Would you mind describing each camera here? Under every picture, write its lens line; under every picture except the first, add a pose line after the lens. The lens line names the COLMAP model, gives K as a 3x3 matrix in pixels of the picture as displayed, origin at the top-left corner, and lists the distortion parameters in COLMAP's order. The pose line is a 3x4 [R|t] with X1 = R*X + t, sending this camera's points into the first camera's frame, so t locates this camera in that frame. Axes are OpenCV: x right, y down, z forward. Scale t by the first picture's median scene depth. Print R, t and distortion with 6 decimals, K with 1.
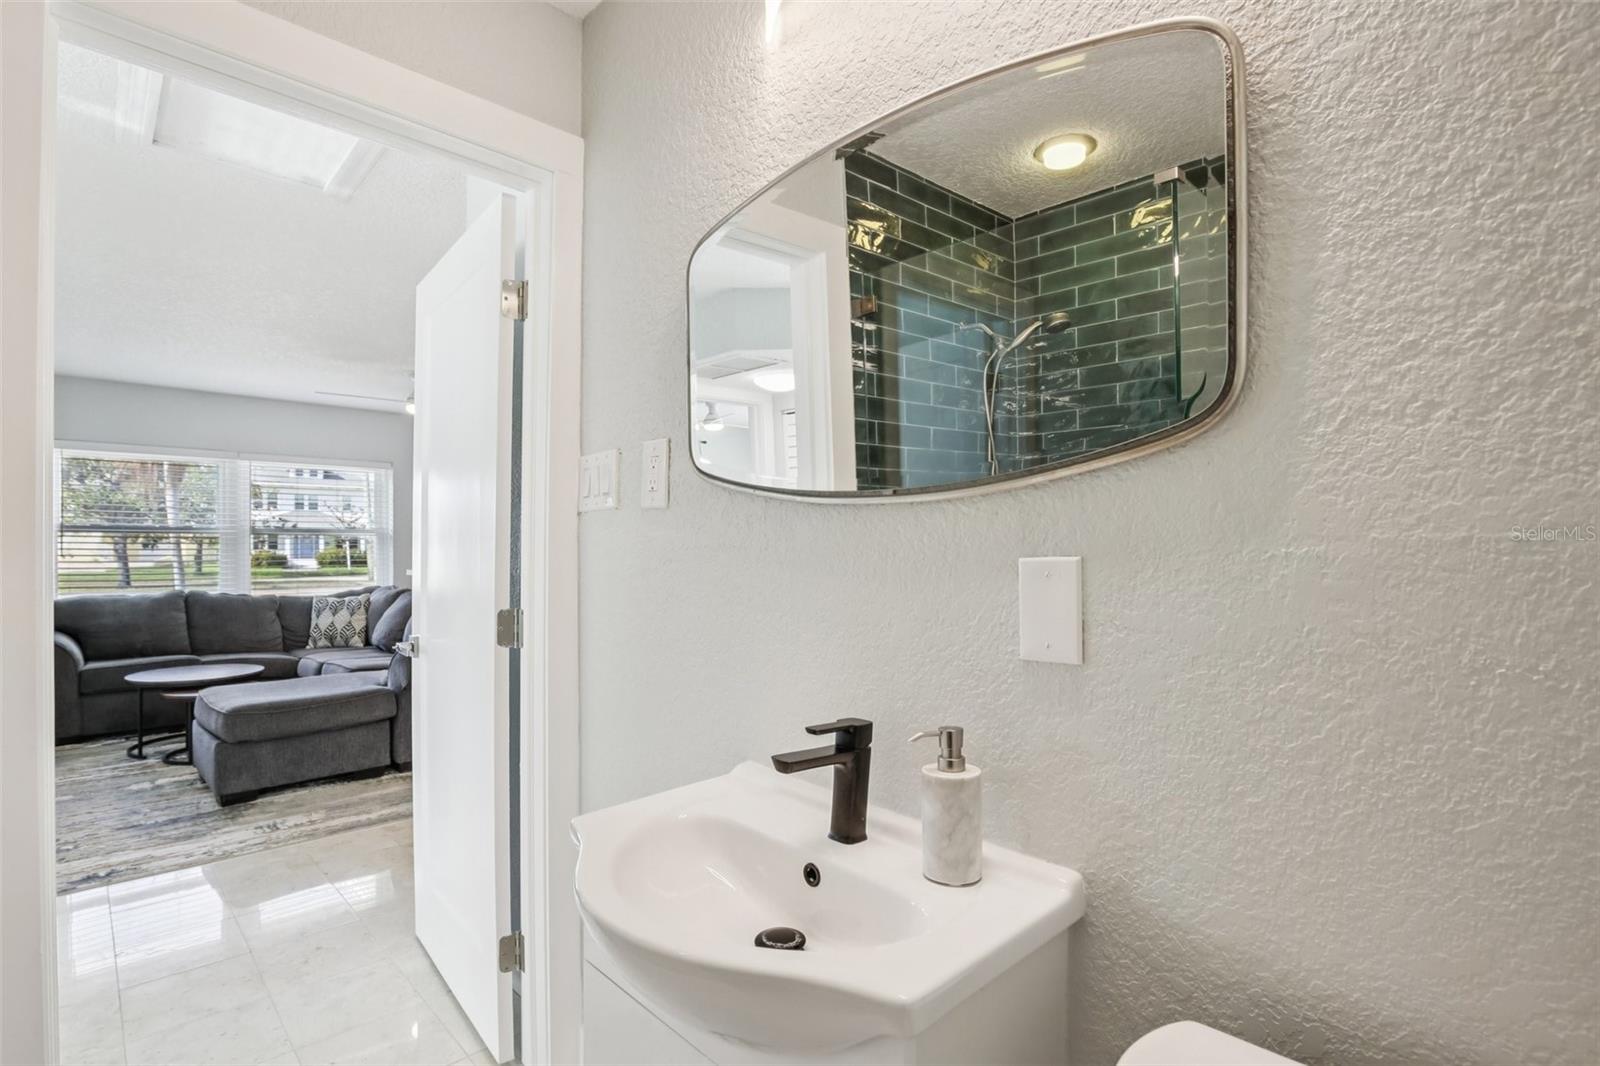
lens RADIAL K [[757.5, 0, 798.9], [0, 757.5, 547.0], [0, 0, 1]] dist [-0.026388, -0.000505]
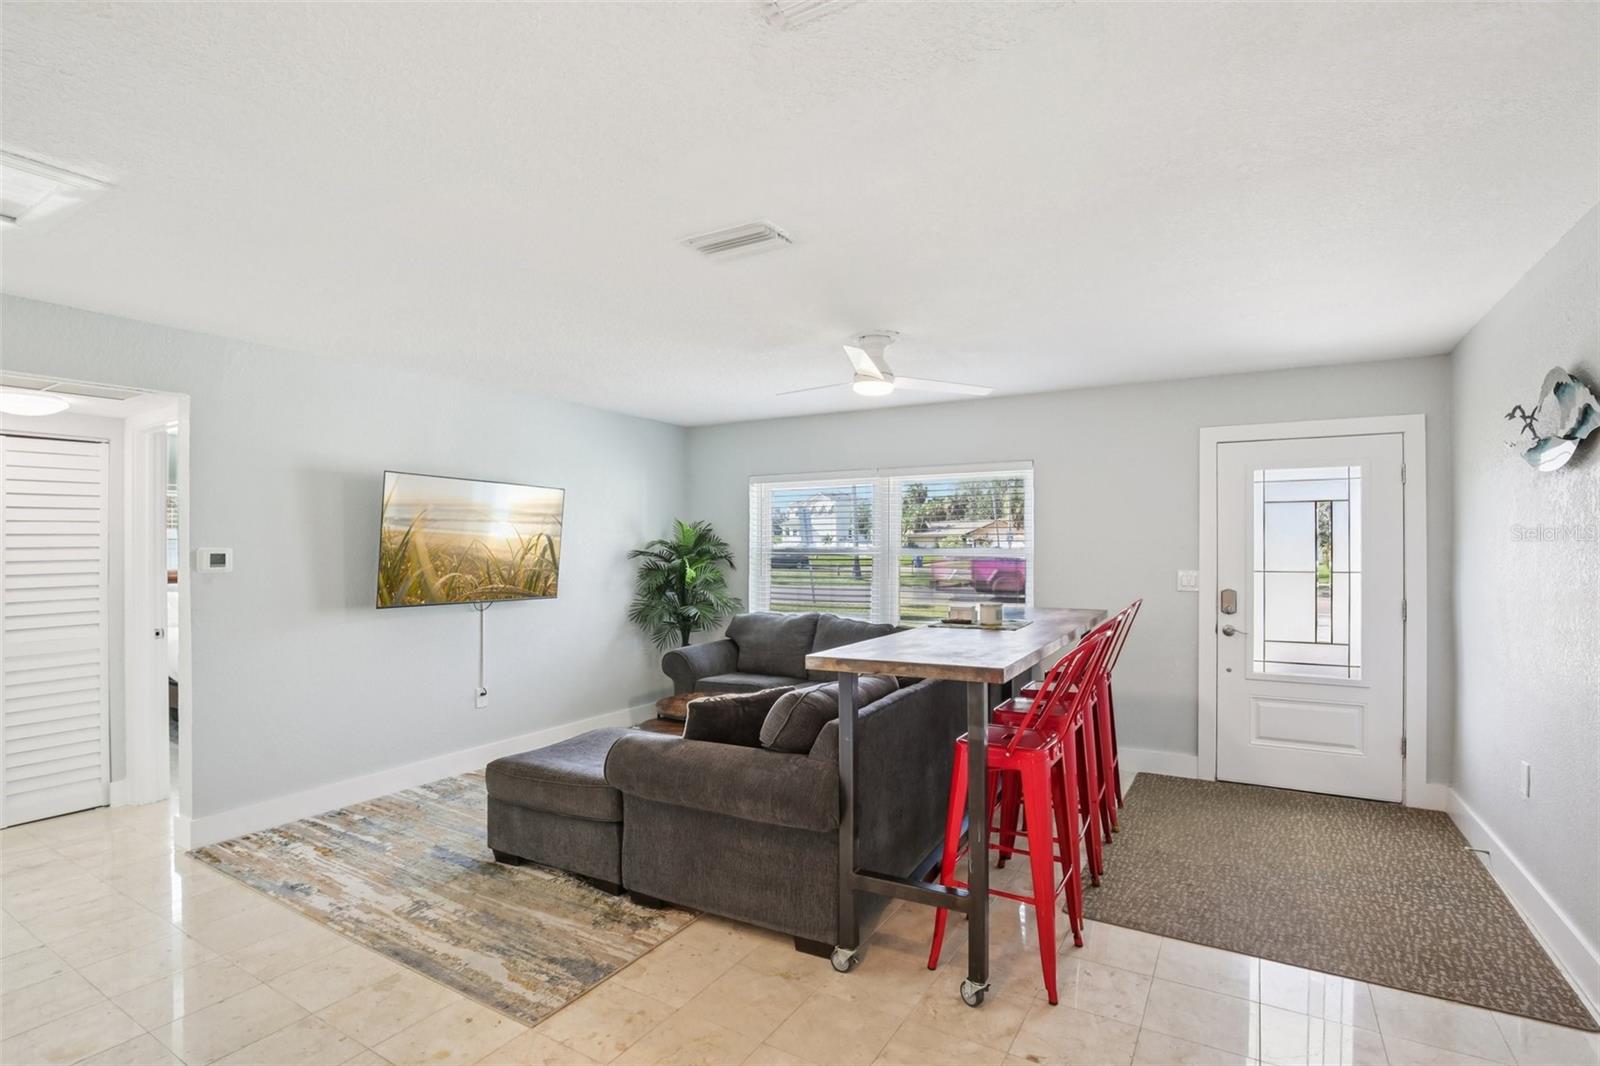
lens RADIAL K [[757.5, 0, 798.9], [0, 757.5, 547.0], [0, 0, 1]] dist [-0.026388, -0.000505]
pose [[0.252299, -0.004519, -0.967639, 0.246411], [0.001236, 0.999990, -0.004347, -0.042833], [0.967648, -0.000100, 0.252302, 1.147562]]
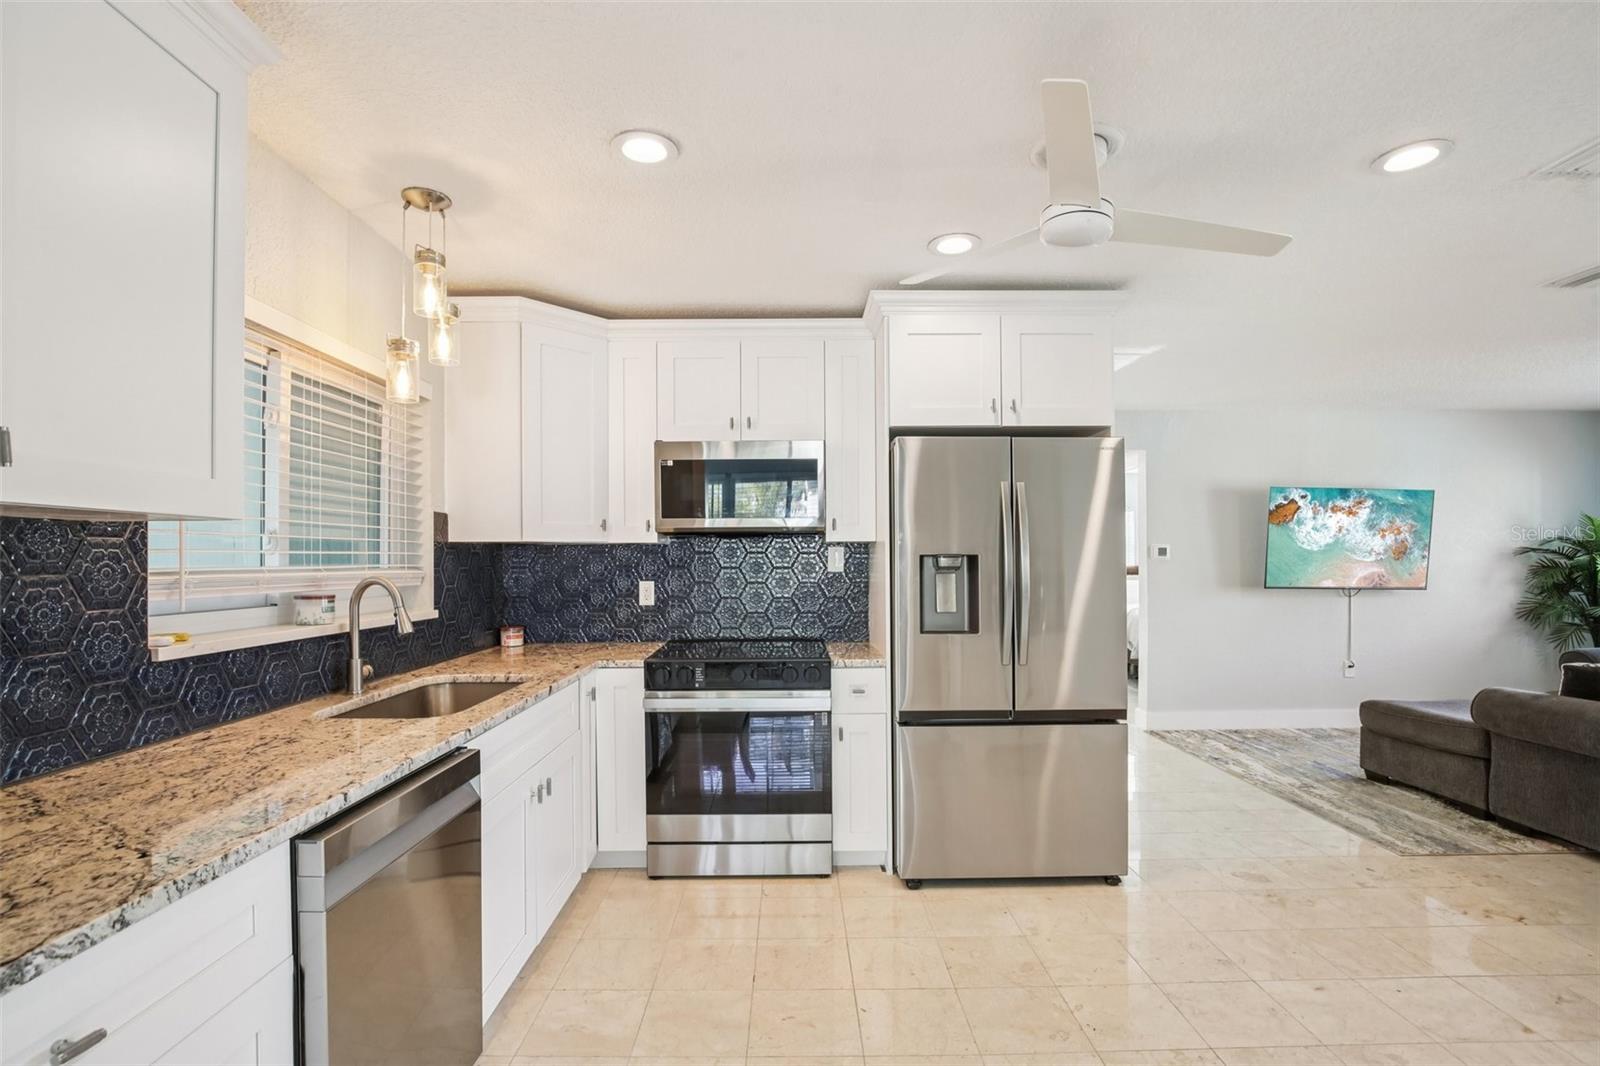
lens RADIAL K [[742.8, 0, 796.9], [0, 742.8, 557.1], [0, 0, 1]] dist [-0.035336, 0.008401]
pose [[-0.696450, -0.008964, -0.717549, 0.755348], [-0.004647, 0.999957, -0.007982, -0.002392], [0.717590, -0.002225, -0.696462, 1.178570]]
